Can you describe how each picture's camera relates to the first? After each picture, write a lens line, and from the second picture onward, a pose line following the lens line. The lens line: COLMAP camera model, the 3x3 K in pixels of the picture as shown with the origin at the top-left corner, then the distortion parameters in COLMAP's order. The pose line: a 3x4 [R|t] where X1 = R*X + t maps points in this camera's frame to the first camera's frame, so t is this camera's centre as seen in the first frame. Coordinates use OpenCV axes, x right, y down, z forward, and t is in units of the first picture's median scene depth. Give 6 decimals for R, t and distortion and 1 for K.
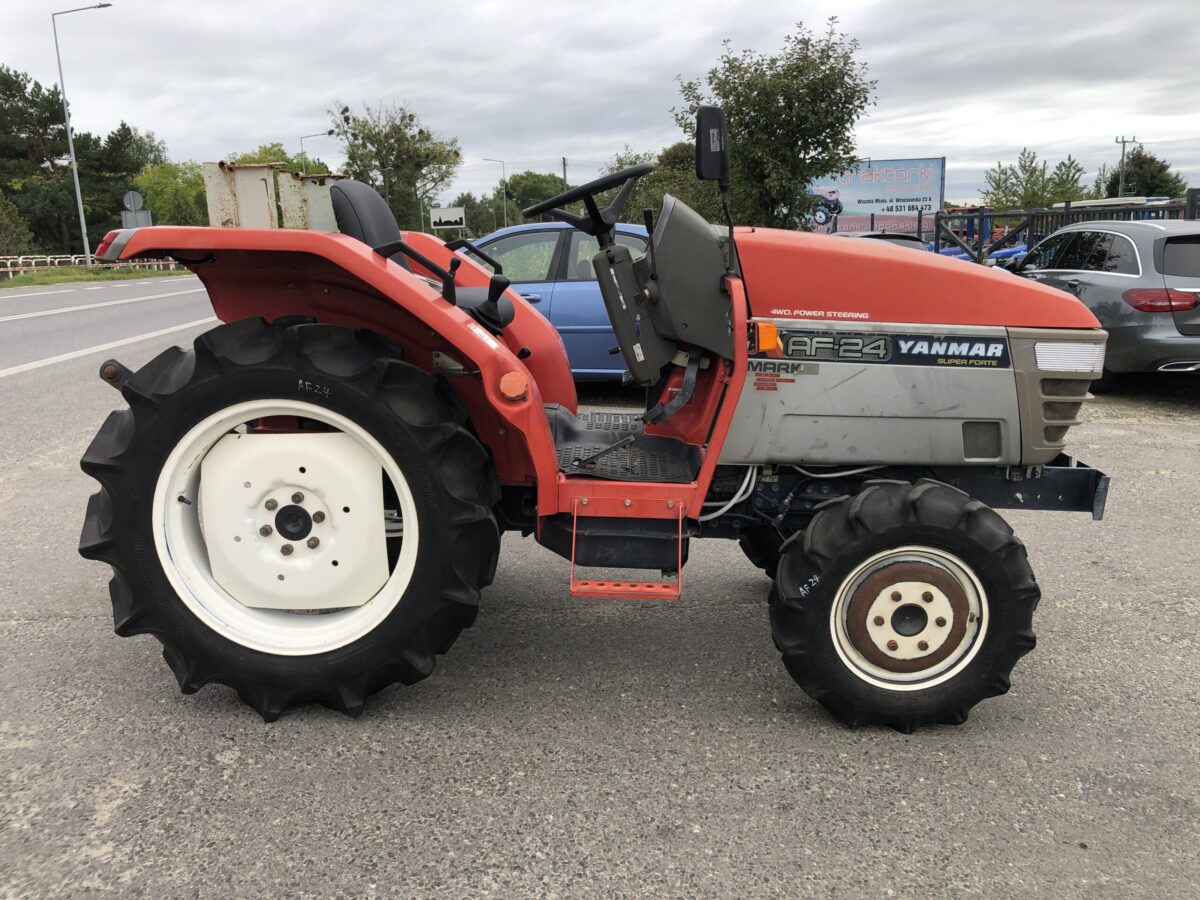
lens RADIAL K [[986.4, 0, 600.0], [0, 986.4, 450.0], [0, 0, 1]] dist [0.028611, -0.026736]
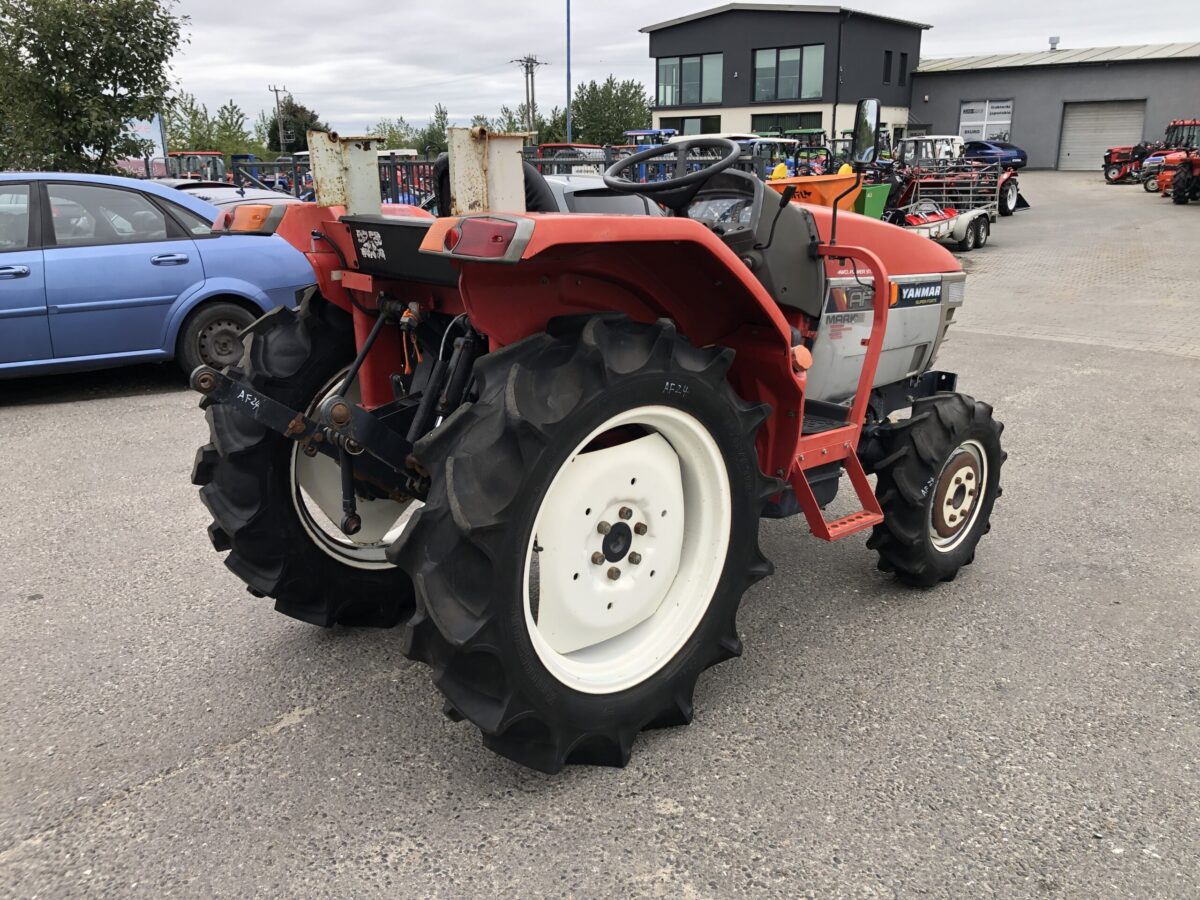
lens RADIAL K [[978.5, 0, 600.0], [0, 978.5, 450.0], [0, 0, 1]] dist [0.019766, -0.006598]
pose [[0.704746, -0.186489, 0.684511, -0.885912], [0.147438, 0.982267, 0.115813, -0.110438], [-0.693971, 0.019304, 0.719745, 0.357925]]
